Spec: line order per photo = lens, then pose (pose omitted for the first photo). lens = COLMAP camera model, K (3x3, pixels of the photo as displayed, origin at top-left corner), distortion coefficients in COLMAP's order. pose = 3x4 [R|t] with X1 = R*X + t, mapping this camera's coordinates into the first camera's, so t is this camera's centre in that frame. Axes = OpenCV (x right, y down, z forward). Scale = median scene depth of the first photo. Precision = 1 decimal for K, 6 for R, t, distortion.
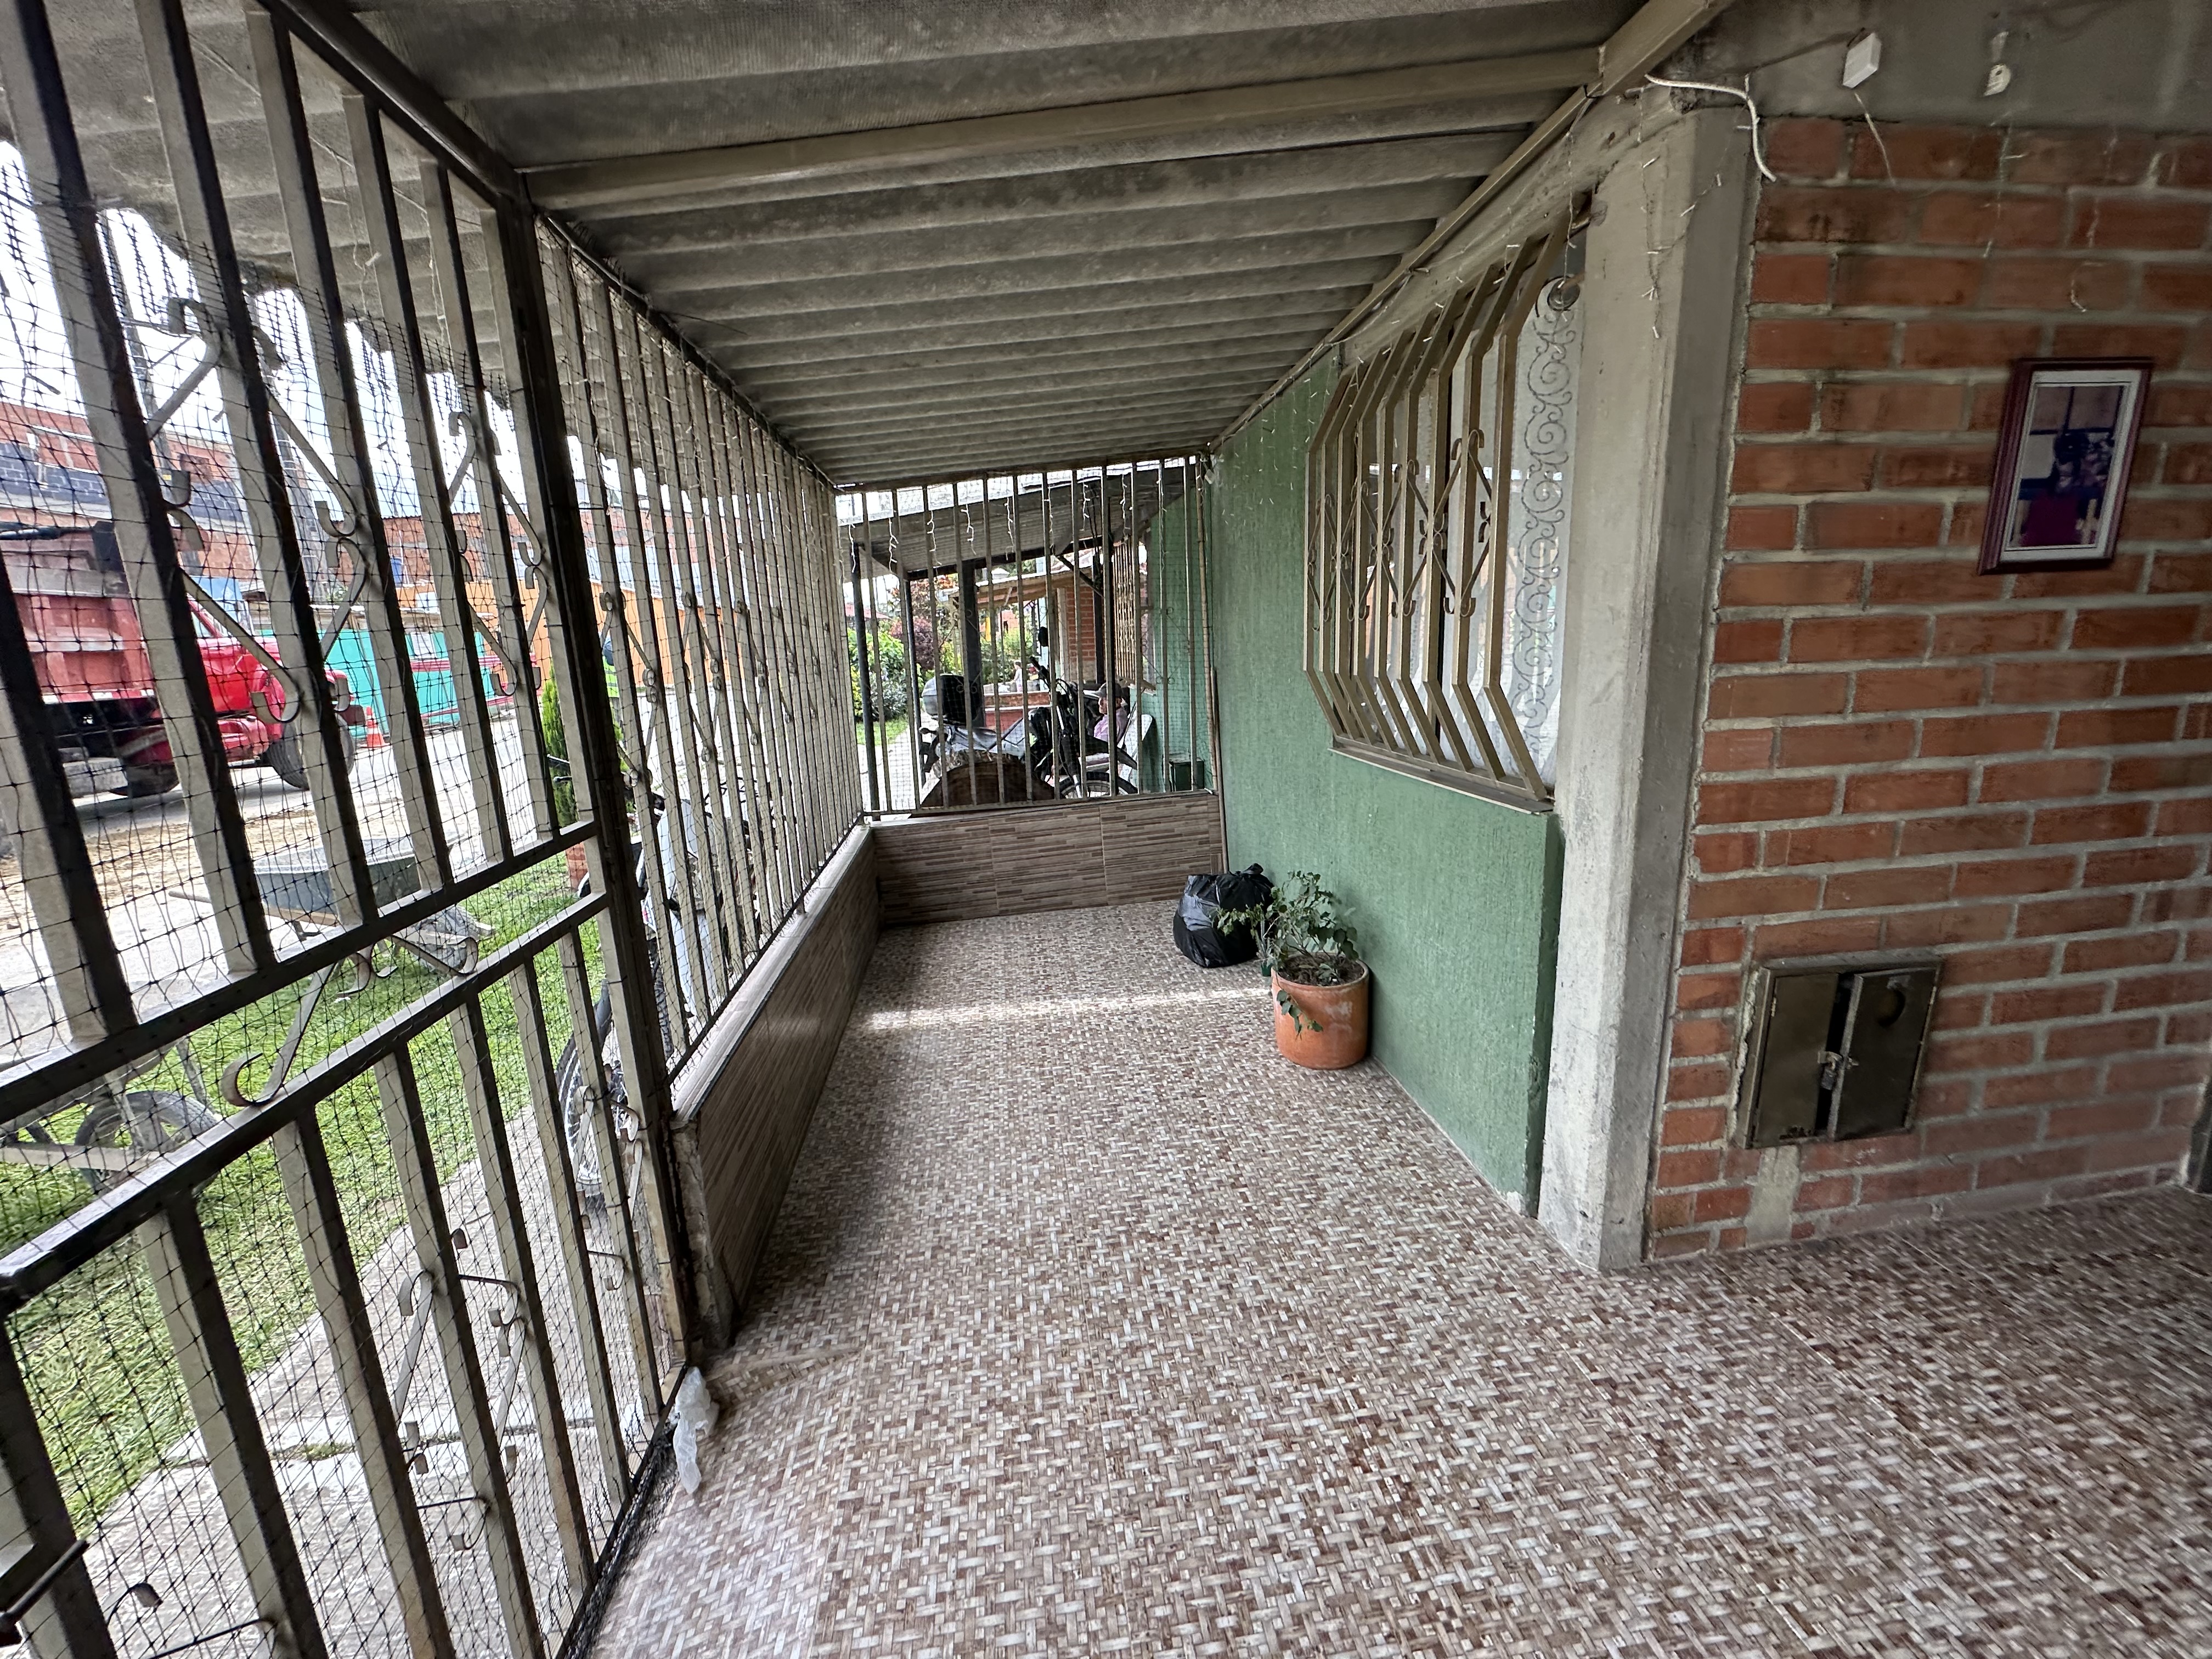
lens RADIAL K [[883.6, 0, 1106.4], [0, 883.6, 824.4], [0, 0, 1]] dist [-0.002629, 0.000664]
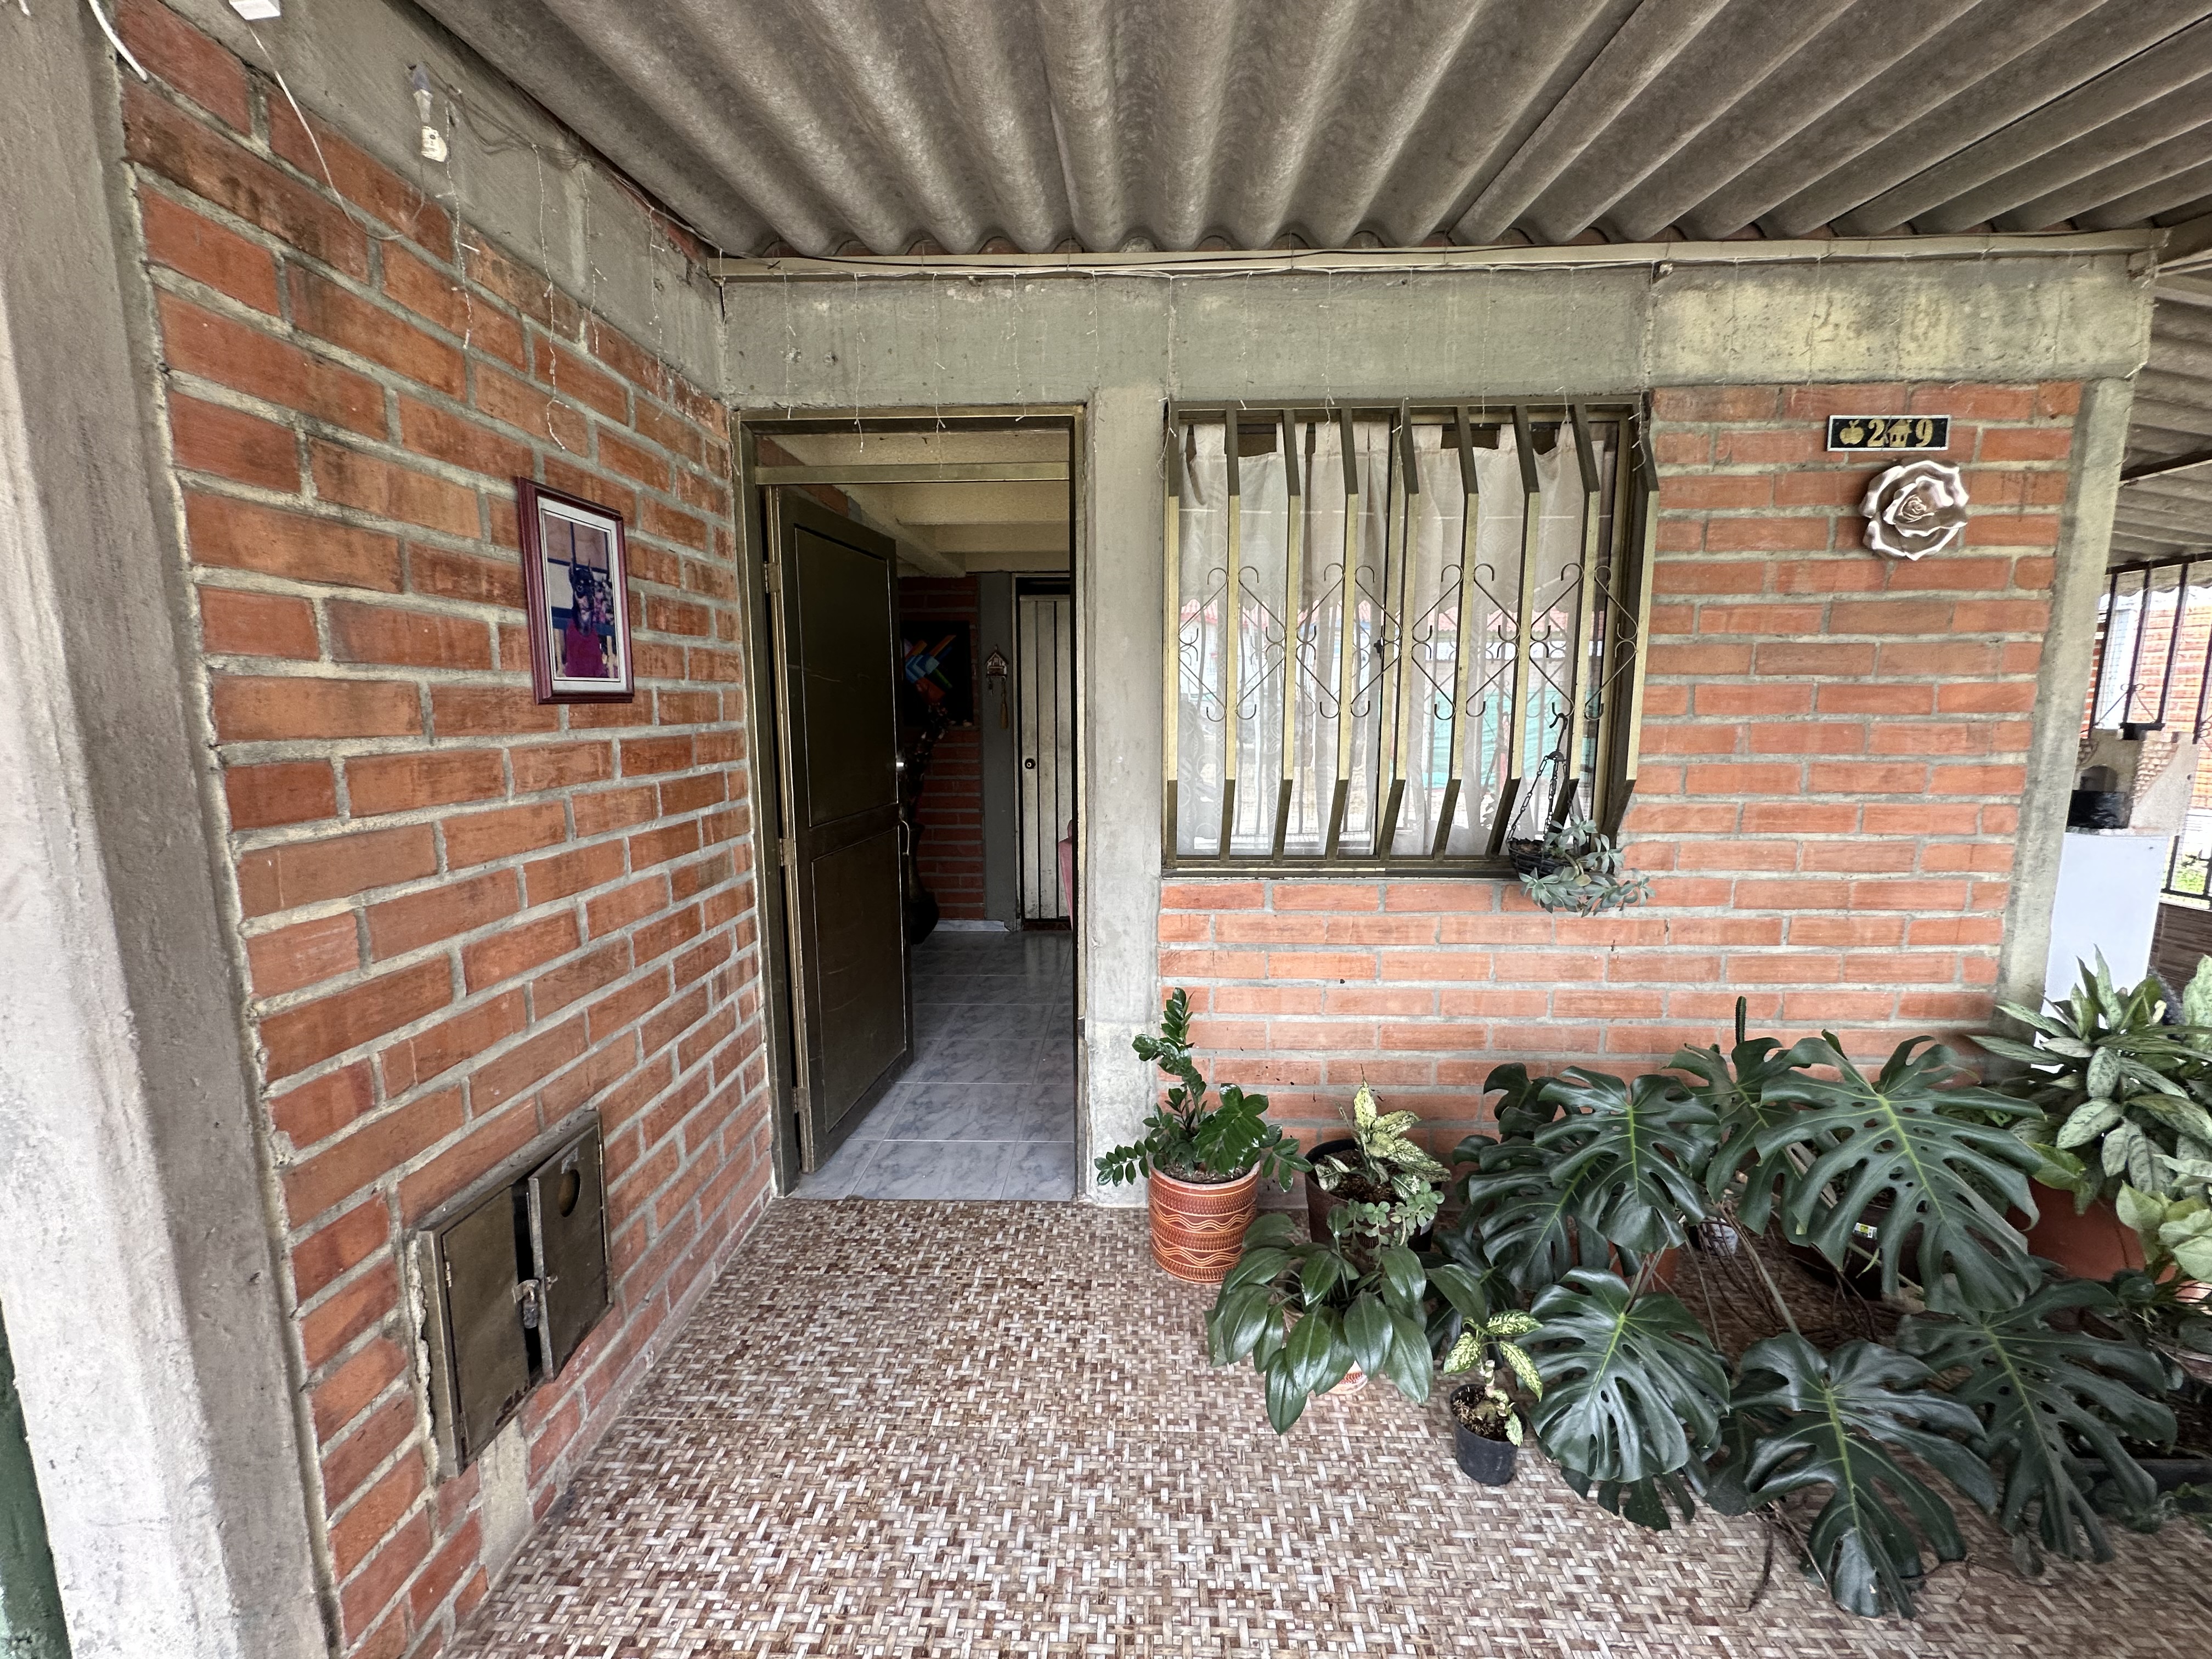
lens RADIAL K [[883.6, 0, 1108.9], [0, 883.6, 827.8], [0, 0, 1]] dist [-0.002629, 0.000664]
pose [[0.167266, -0.102310, 0.980589, 0.173403], [0.203321, 0.976801, 0.067233, -0.095818], [-0.964719, 0.188129, 0.184187, 0.275376]]
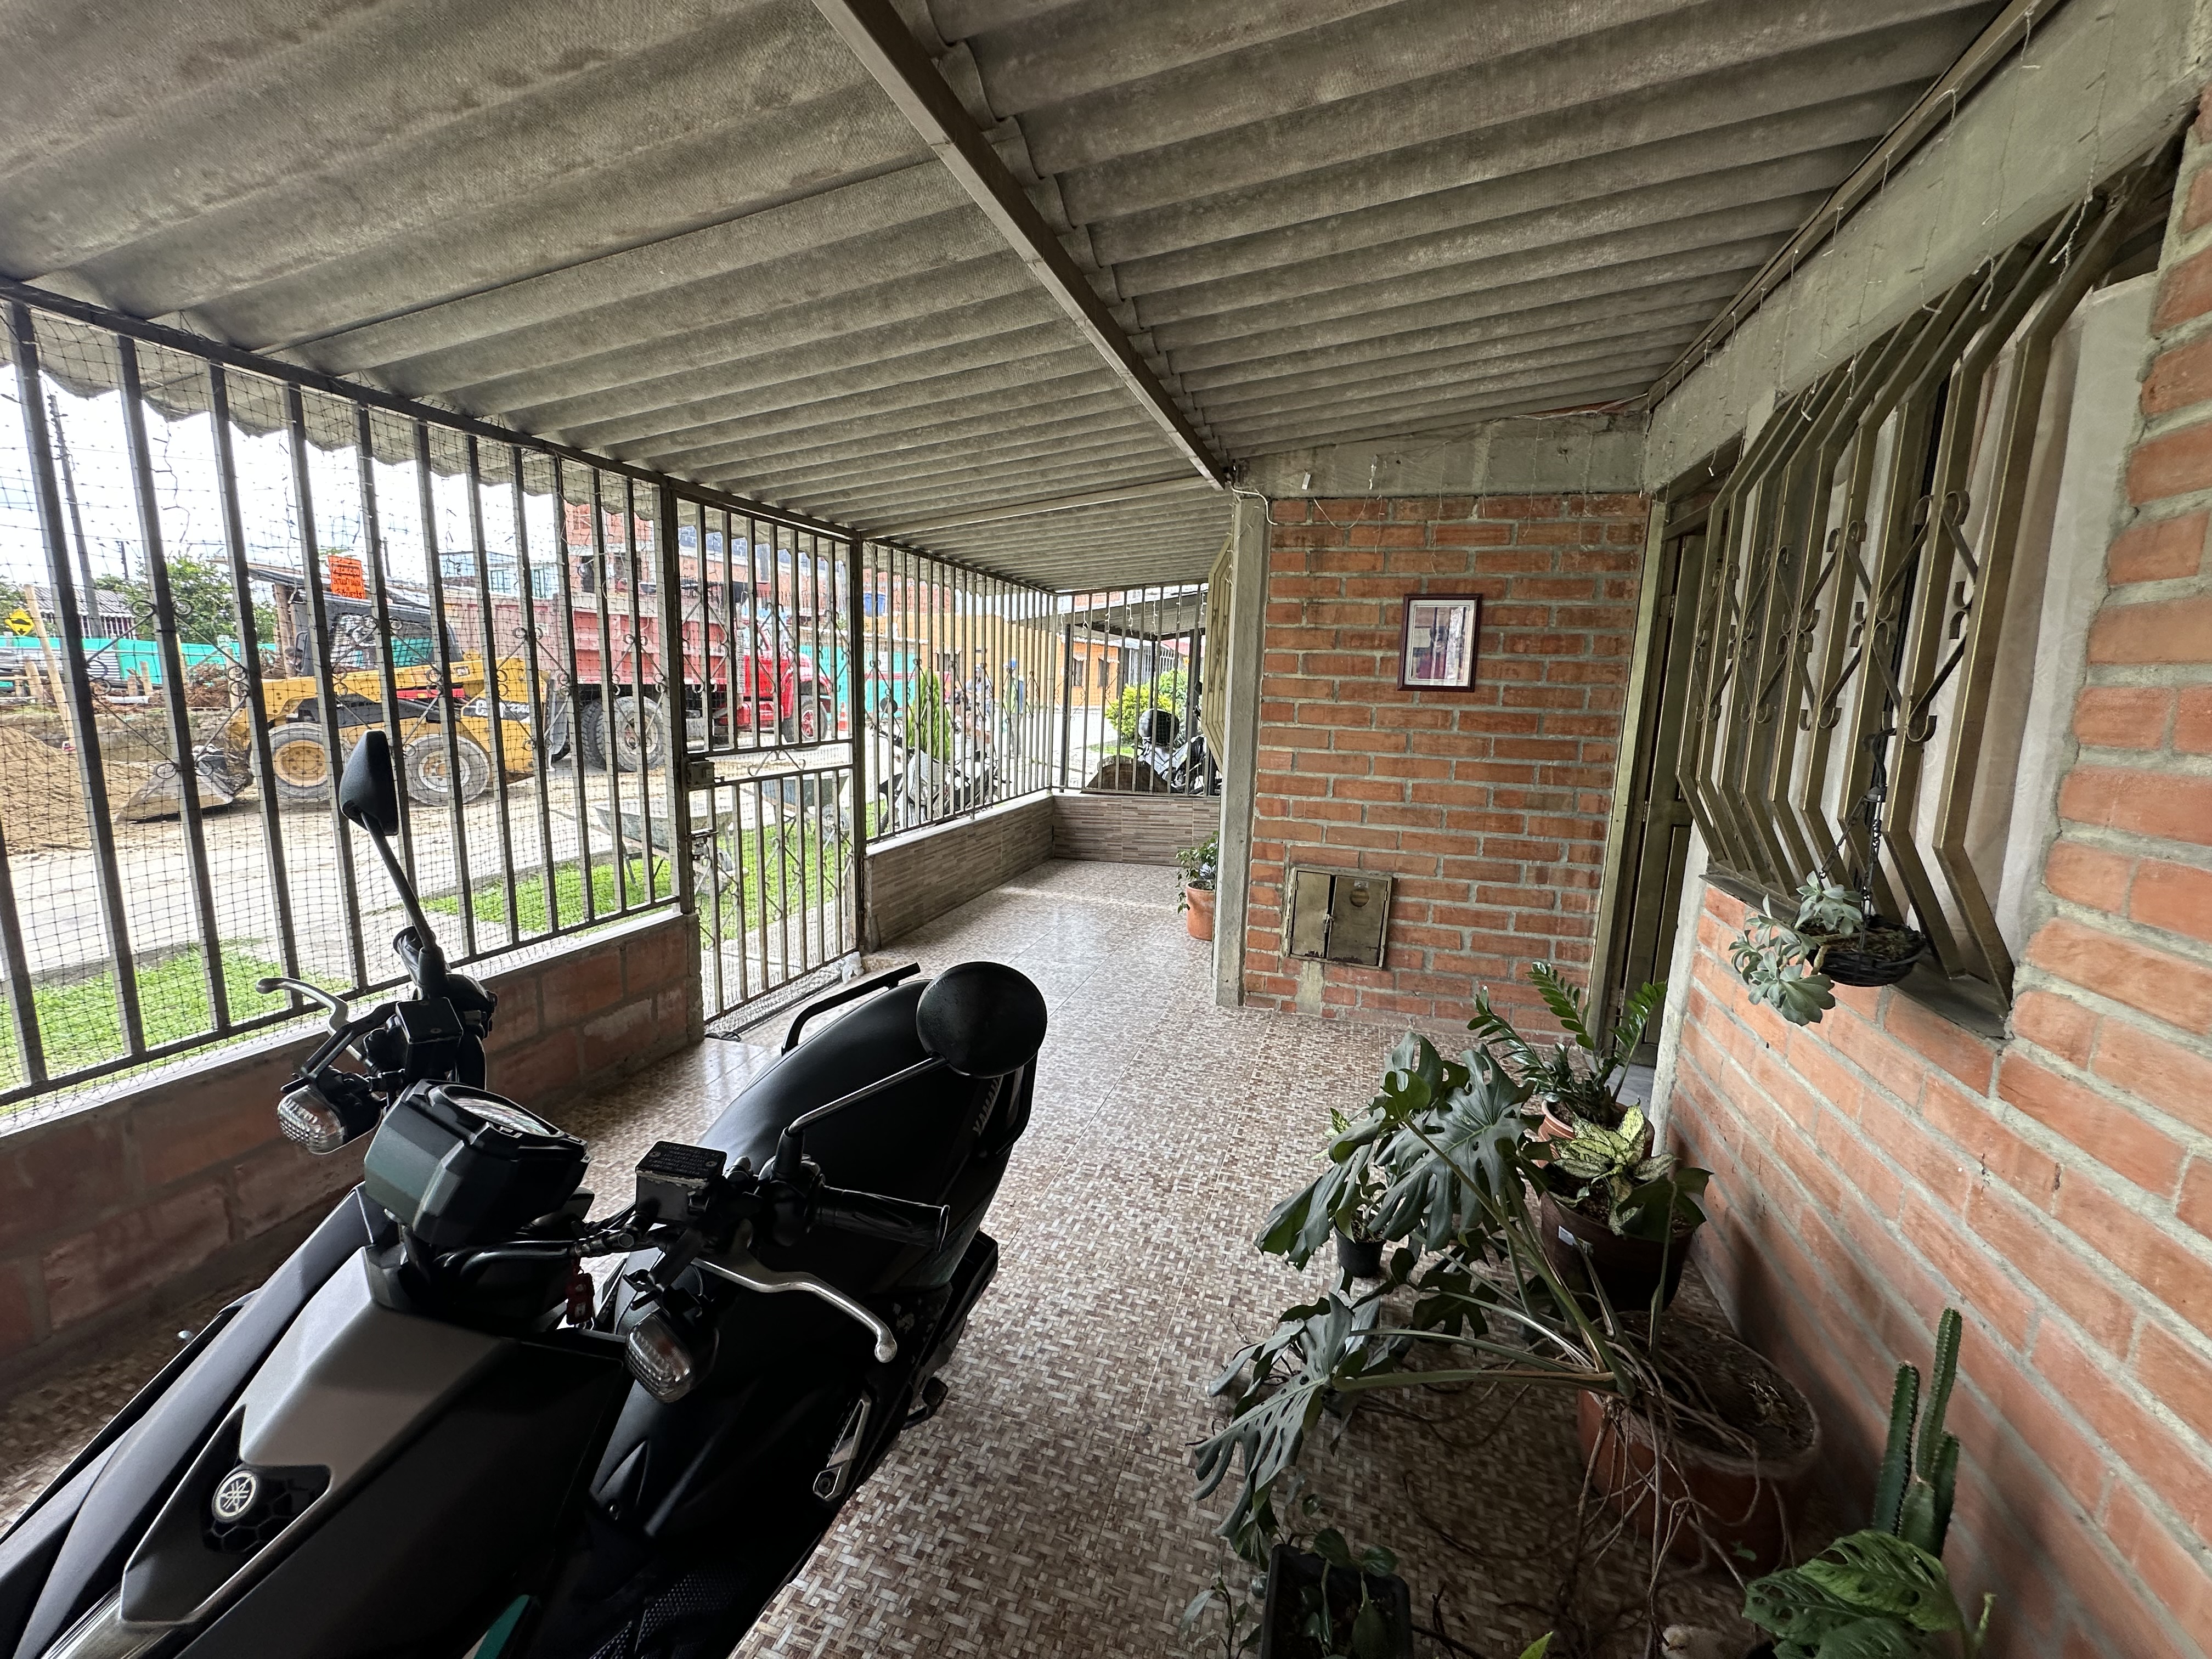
lens RADIAL K [[883.6, 0, 1106.7], [0, 883.6, 824.3], [0, 0, 1]] dist [-0.002629, 0.000664]
pose [[0.909537, 0.133820, -0.393490, 1.192278], [-0.152125, 0.988239, -0.015546, 0.169677], [0.386782, 0.073999, 0.919197, -1.161358]]
